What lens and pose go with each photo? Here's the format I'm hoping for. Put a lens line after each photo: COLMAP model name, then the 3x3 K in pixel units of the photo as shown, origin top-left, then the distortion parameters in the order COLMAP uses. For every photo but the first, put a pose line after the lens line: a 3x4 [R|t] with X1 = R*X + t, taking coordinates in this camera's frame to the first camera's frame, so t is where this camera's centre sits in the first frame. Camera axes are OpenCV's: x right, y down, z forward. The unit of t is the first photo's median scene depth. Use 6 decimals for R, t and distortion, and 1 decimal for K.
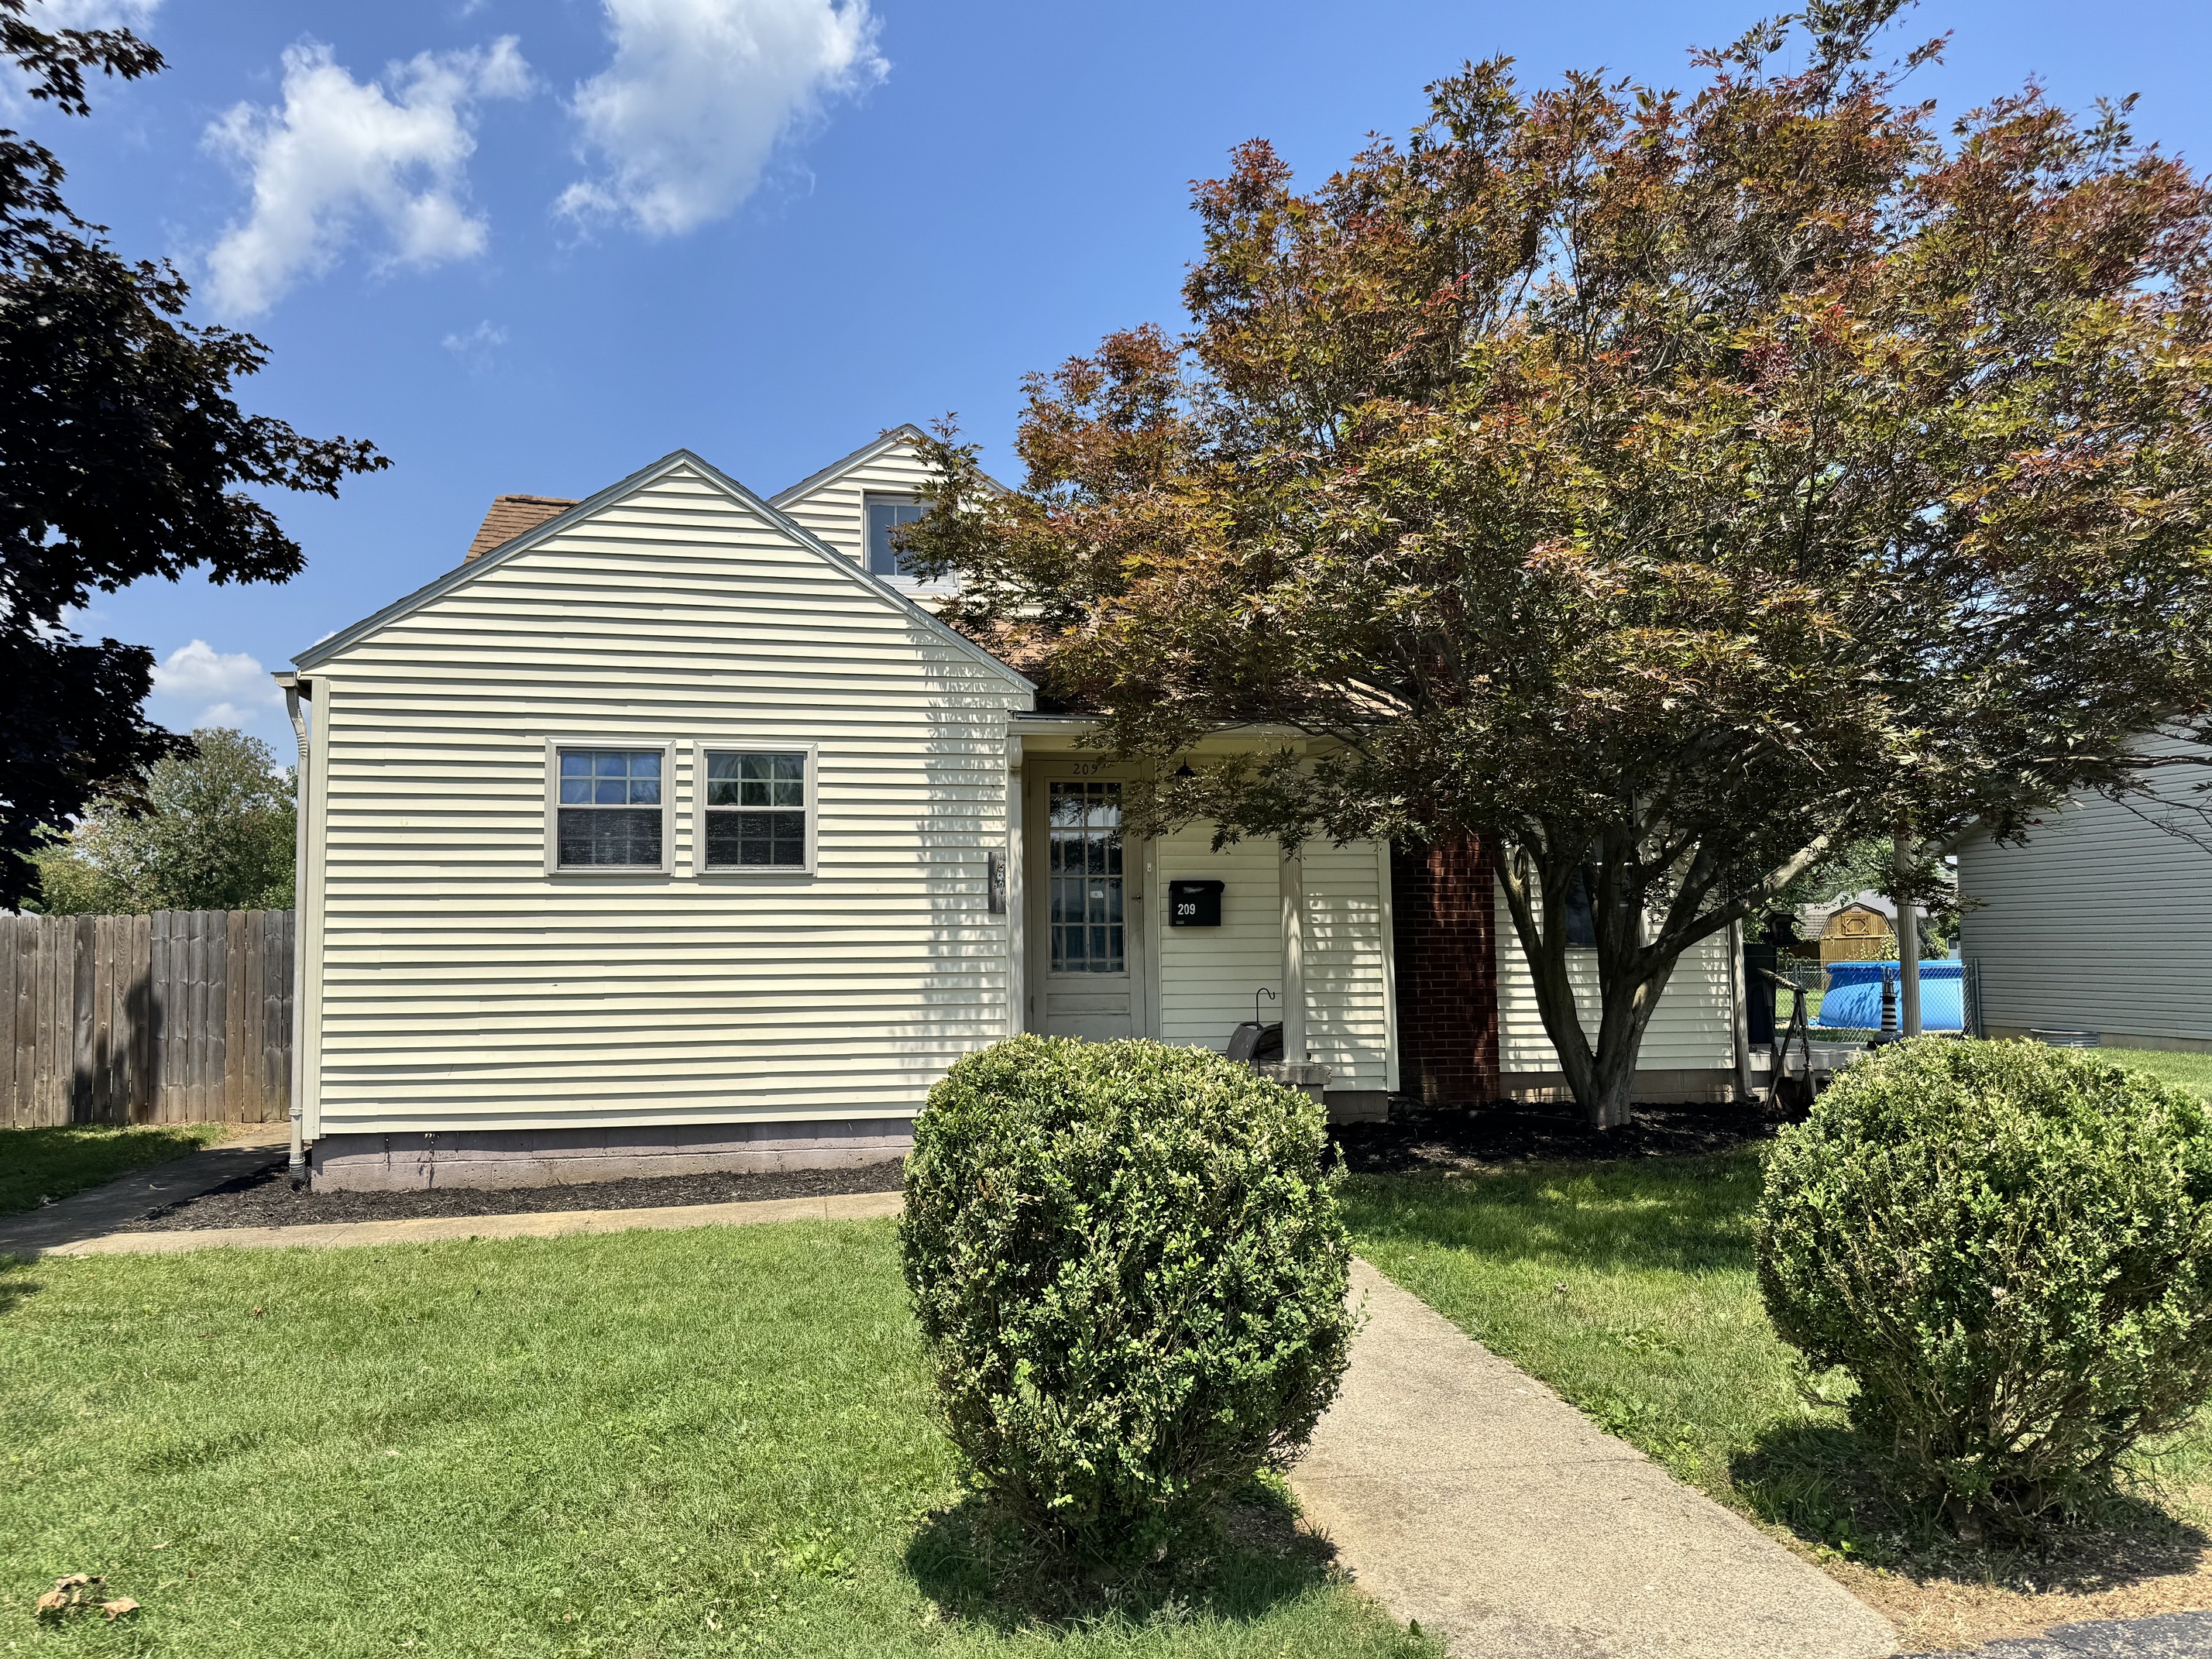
lens RADIAL K [[1522.6, 0, 1106.0], [0, 1522.6, 829.5], [0, 0, 1]] dist [0.095605, -0.118640]
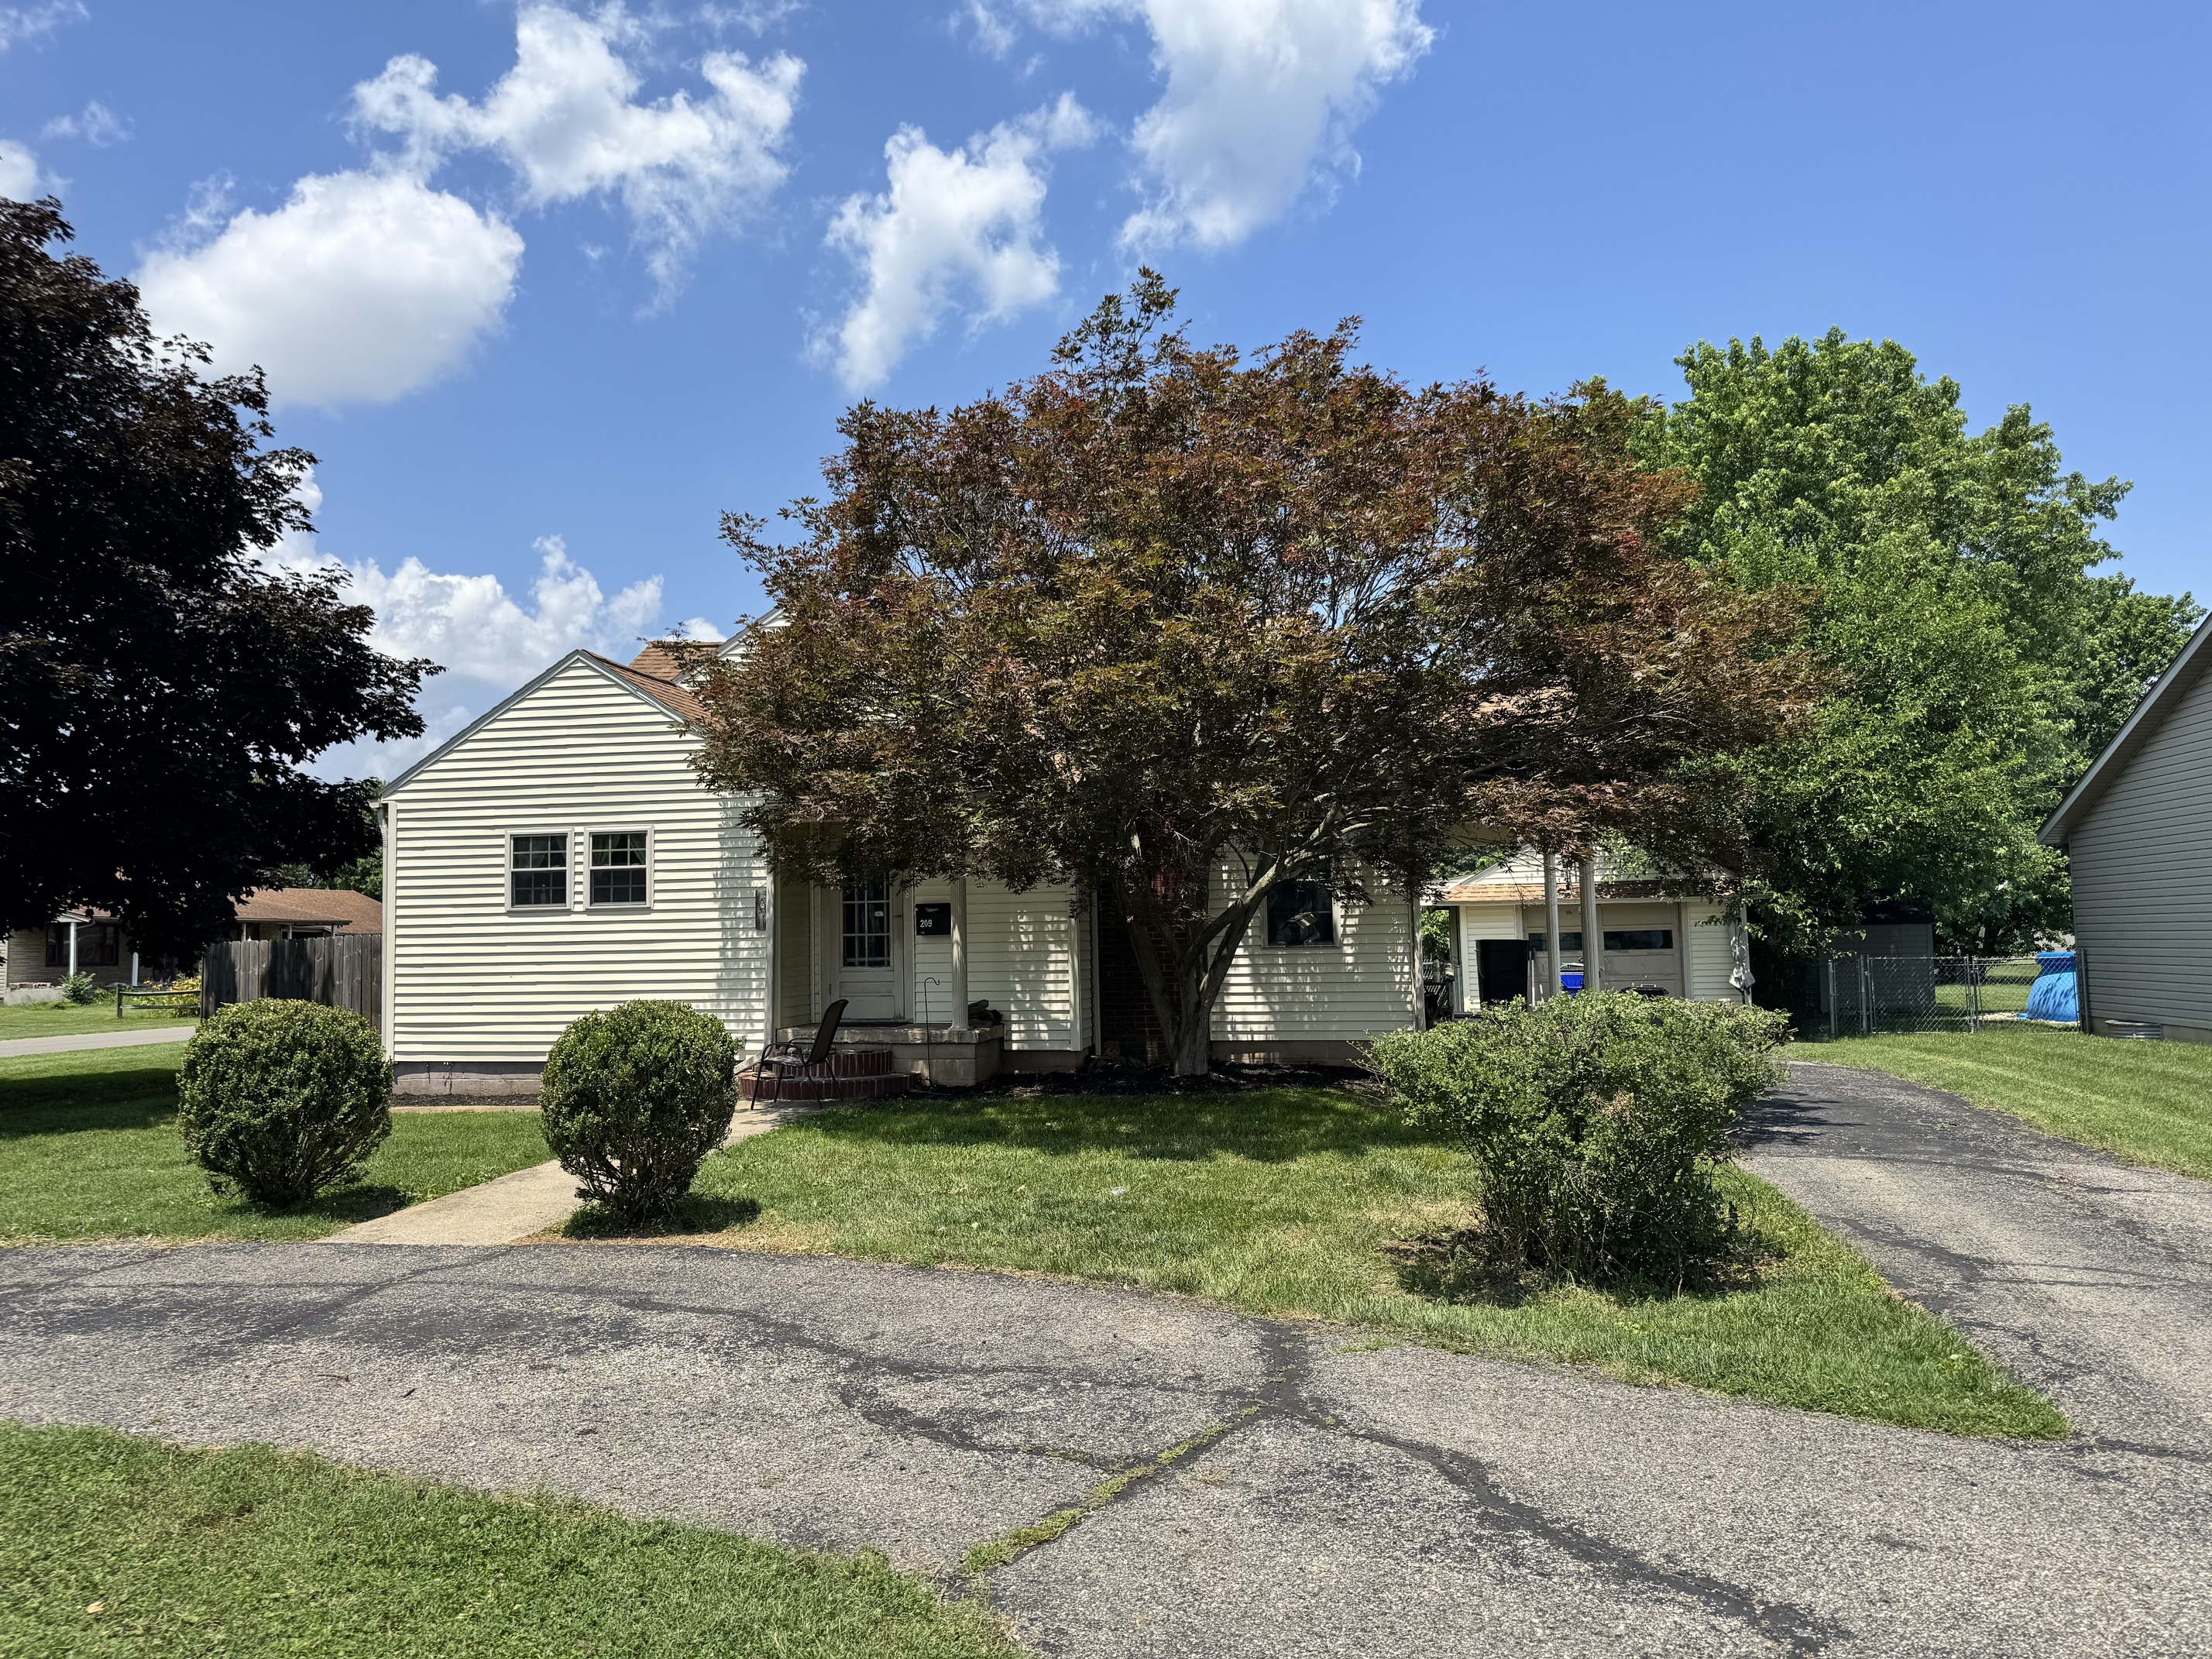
lens RADIAL K [[1522.6, 0, 1106.0], [0, 1522.6, 829.5], [0, 0, 1]] dist [0.095605, -0.118640]
pose [[0.932915, -0.033771, -0.358509, 0.819226], [0.037506, 0.999290, 0.003466, -0.039382], [0.358138, -0.016680, 0.933520, -0.323694]]
